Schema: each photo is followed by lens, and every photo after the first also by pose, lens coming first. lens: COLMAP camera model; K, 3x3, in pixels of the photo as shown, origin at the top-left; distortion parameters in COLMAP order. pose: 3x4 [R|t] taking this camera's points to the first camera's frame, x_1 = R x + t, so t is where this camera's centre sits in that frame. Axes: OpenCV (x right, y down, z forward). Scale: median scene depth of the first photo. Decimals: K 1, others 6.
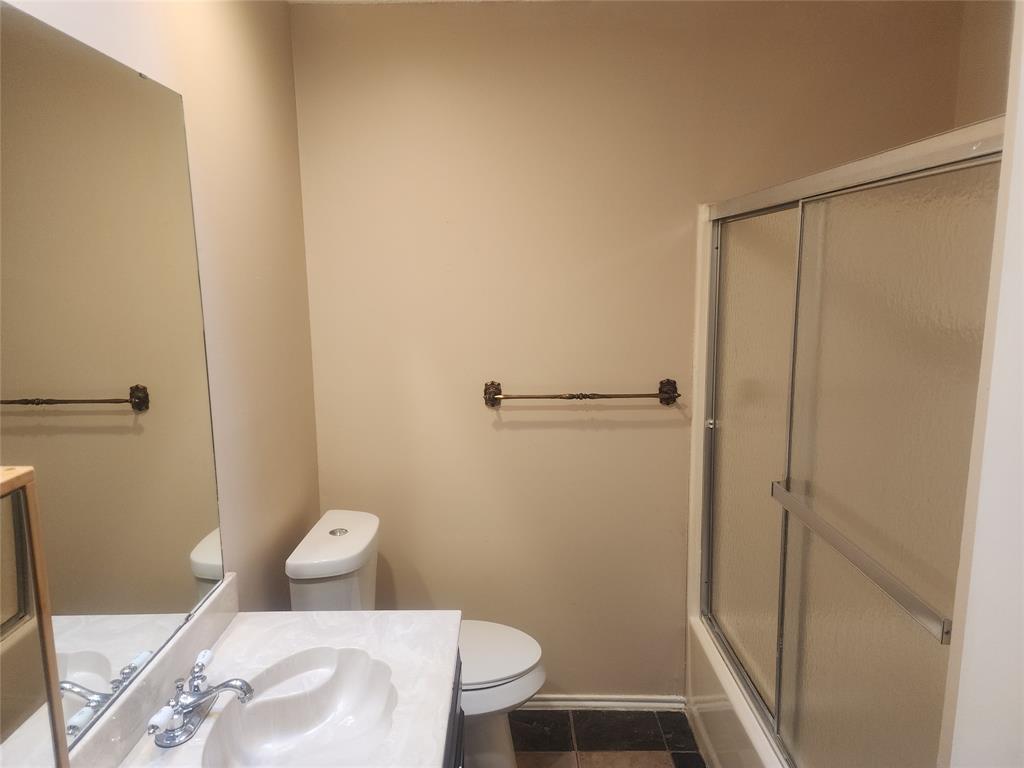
lens RADIAL K [[680.4, 0, 512.0], [0, 680.4, 384.0], [0, 0, 1]] dist [0.097570, -0.082014]
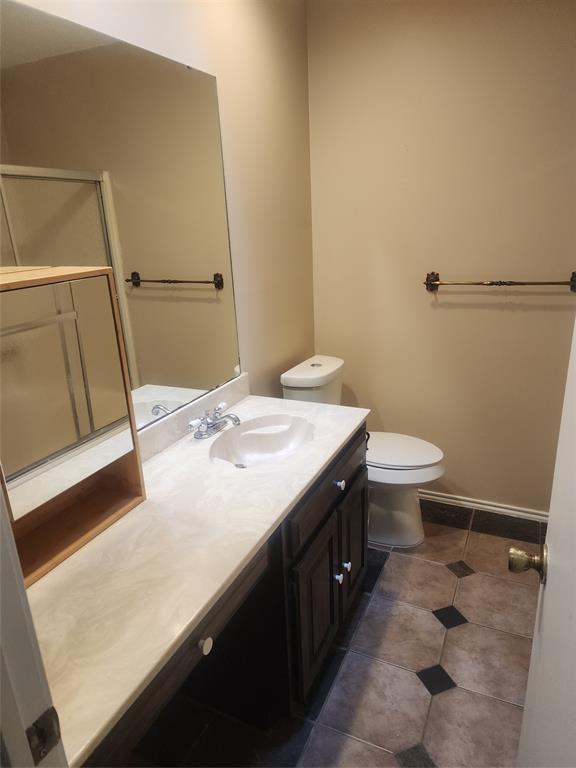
lens RADIAL K [[512.5, 0, 288.0], [0, 512.5, 384.0], [0, 0, 1]] dist [0.097665, -0.079513]
pose [[0.911758, 0.099928, -0.398386, 0.149059], [-0.033219, 0.984715, 0.170974, 0.051151], [0.409382, -0.142653, 0.901142, -0.094769]]
